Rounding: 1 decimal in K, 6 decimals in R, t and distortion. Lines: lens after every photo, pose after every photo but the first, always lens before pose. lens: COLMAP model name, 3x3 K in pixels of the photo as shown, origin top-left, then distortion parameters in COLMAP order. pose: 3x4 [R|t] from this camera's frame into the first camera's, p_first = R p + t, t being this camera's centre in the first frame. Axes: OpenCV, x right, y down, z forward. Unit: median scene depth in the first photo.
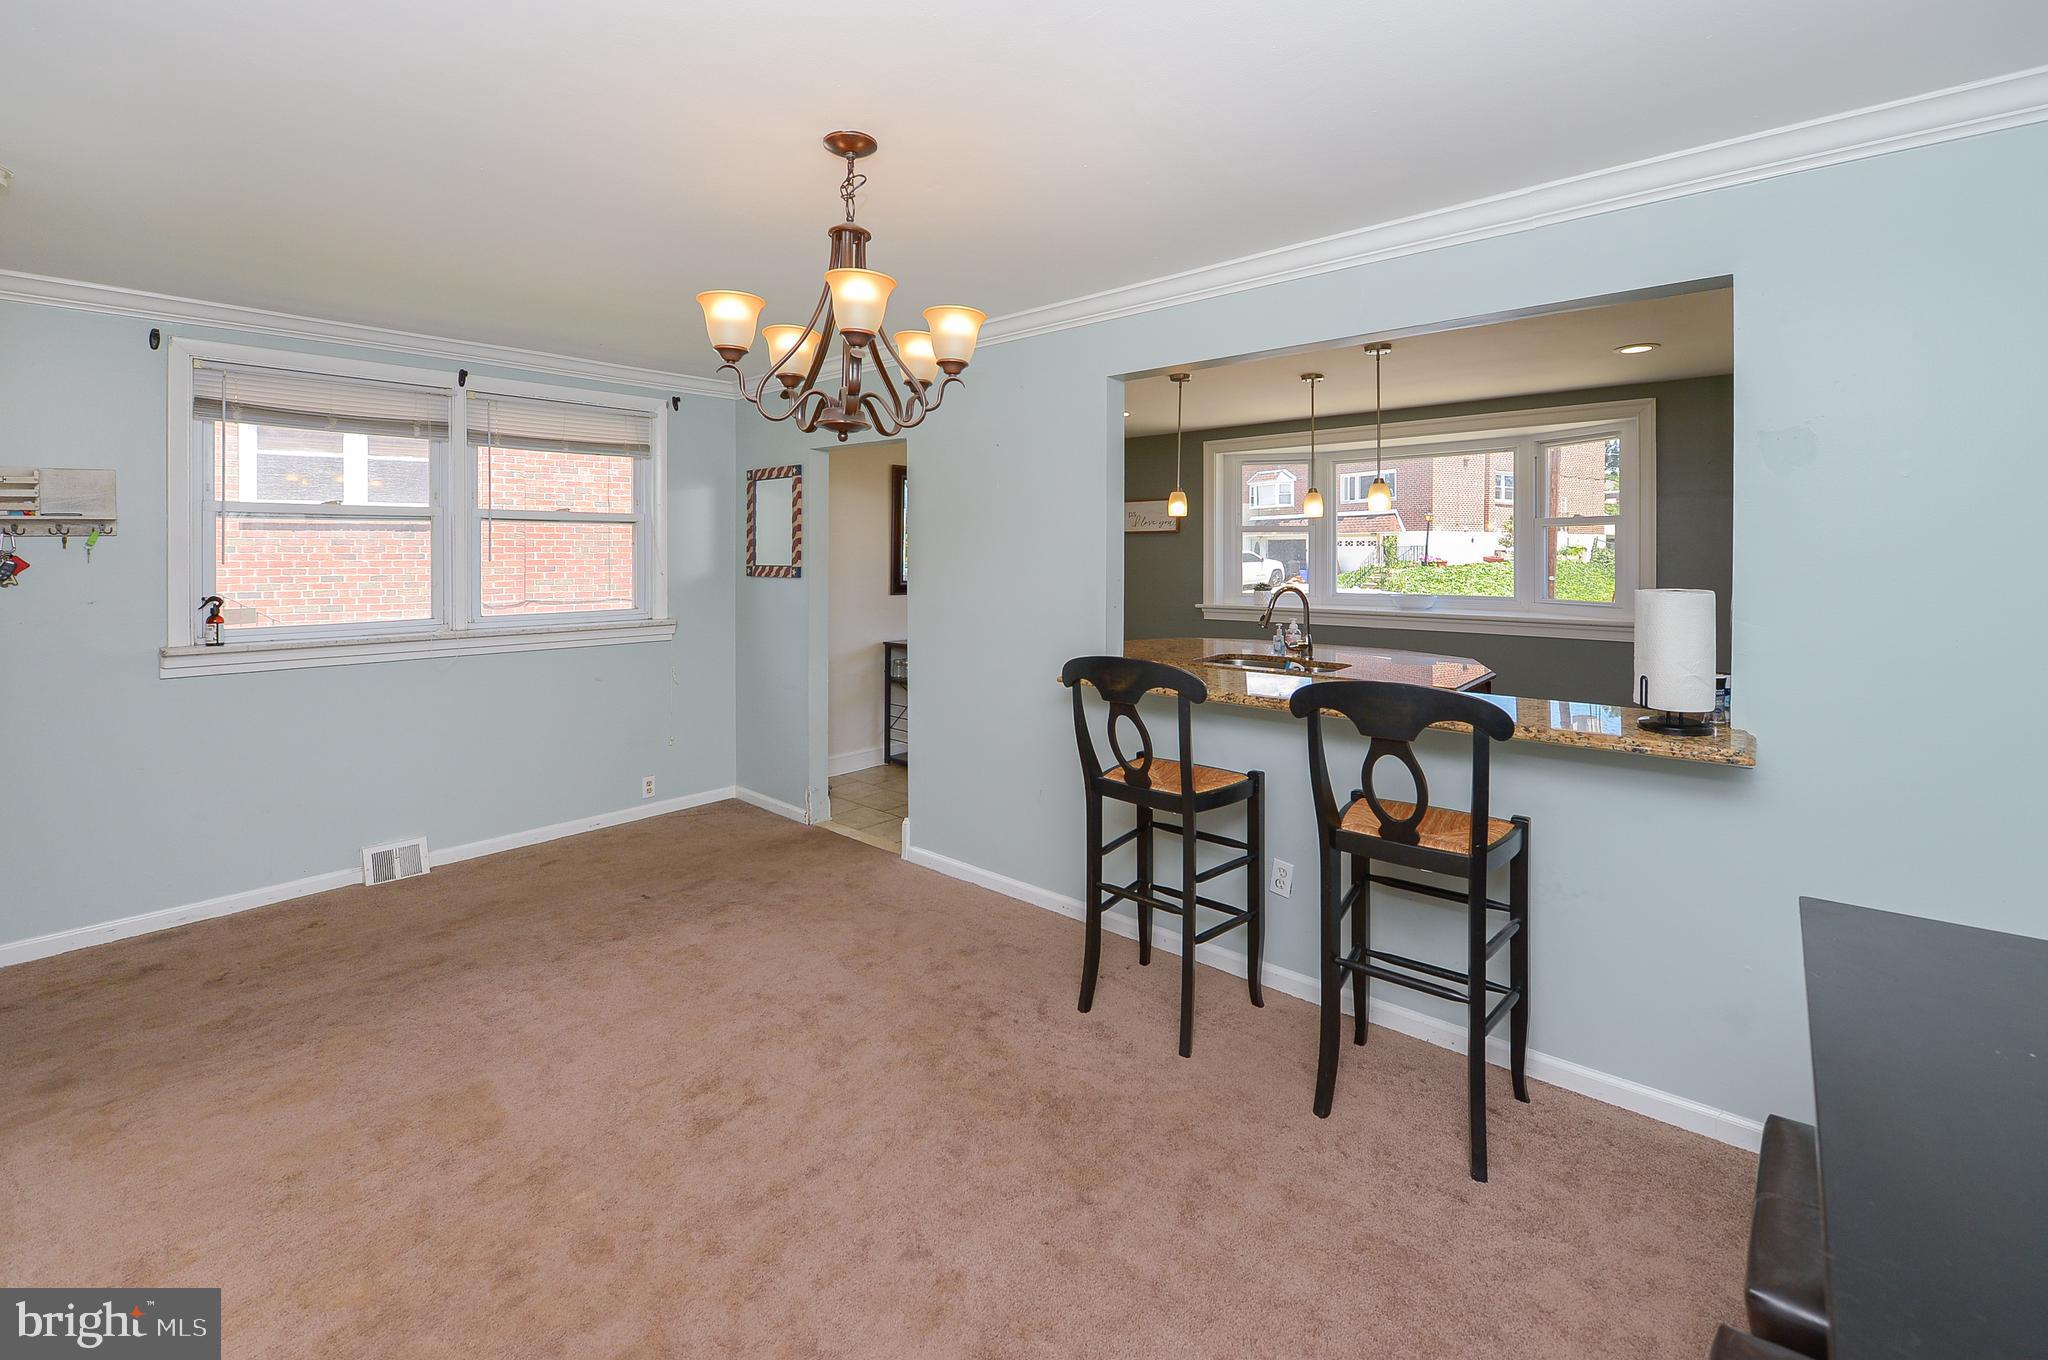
lens RADIAL K [[849.5, 0, 1028.1], [0, 849.5, 587.4], [0, 0, 1]] dist [-0.020564, -0.000449]
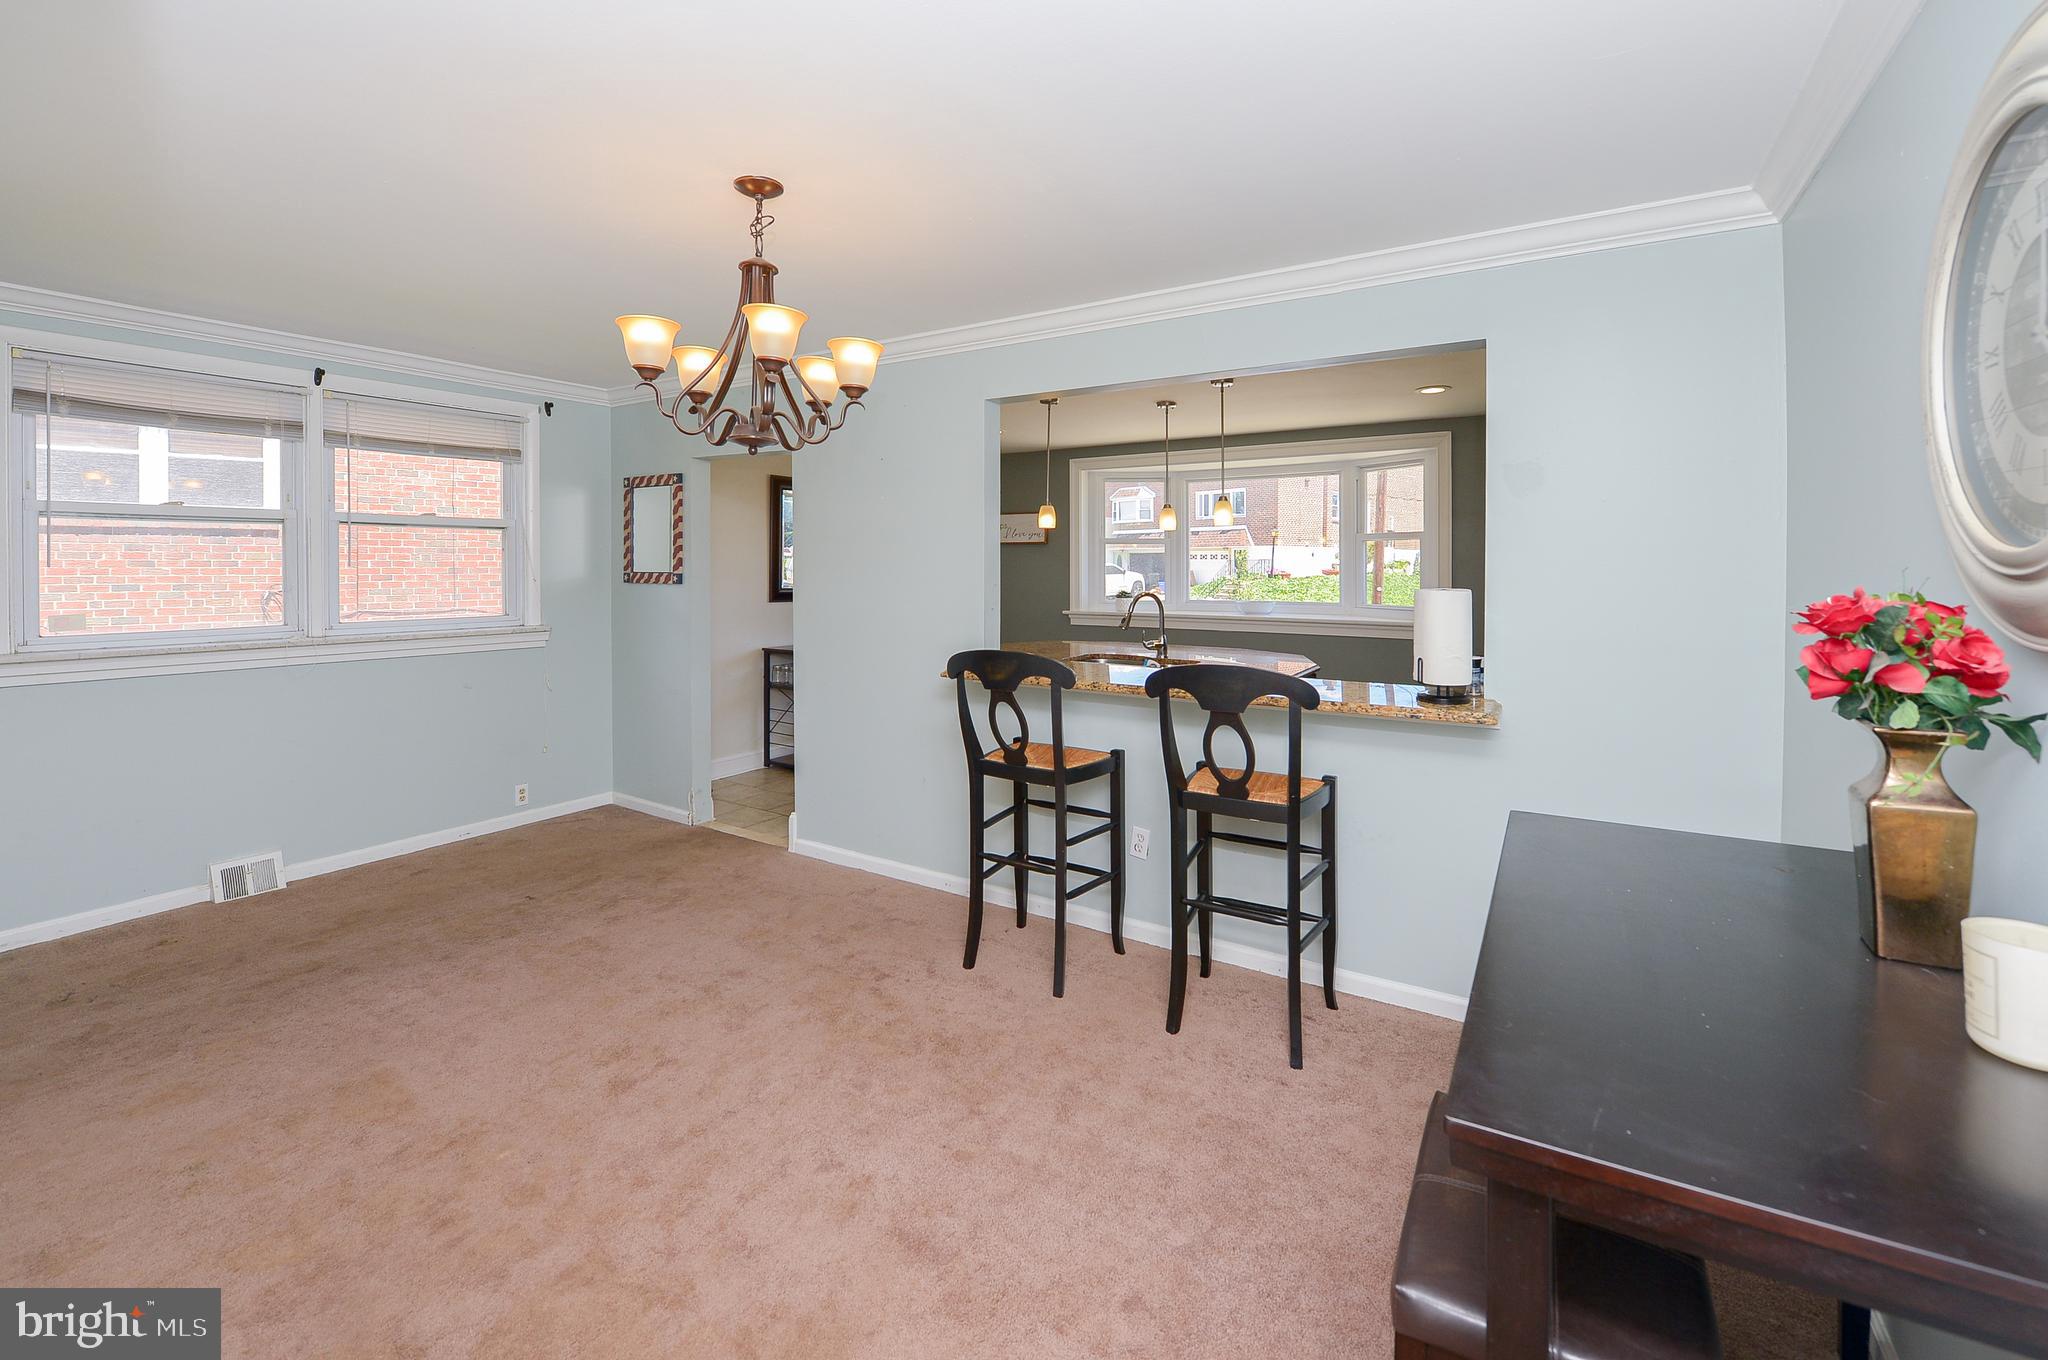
lens RADIAL K [[840.1, 0, 1027.9], [0, 840.1, 576.5], [0, 0, 1]] dist [-0.026943, -0.000153]
pose [[0.988009, 0.003085, 0.154369, -0.027817], [0.001056, 0.999642, -0.026737, 0.014006], [-0.154396, 0.026579, 0.987651, -0.113127]]
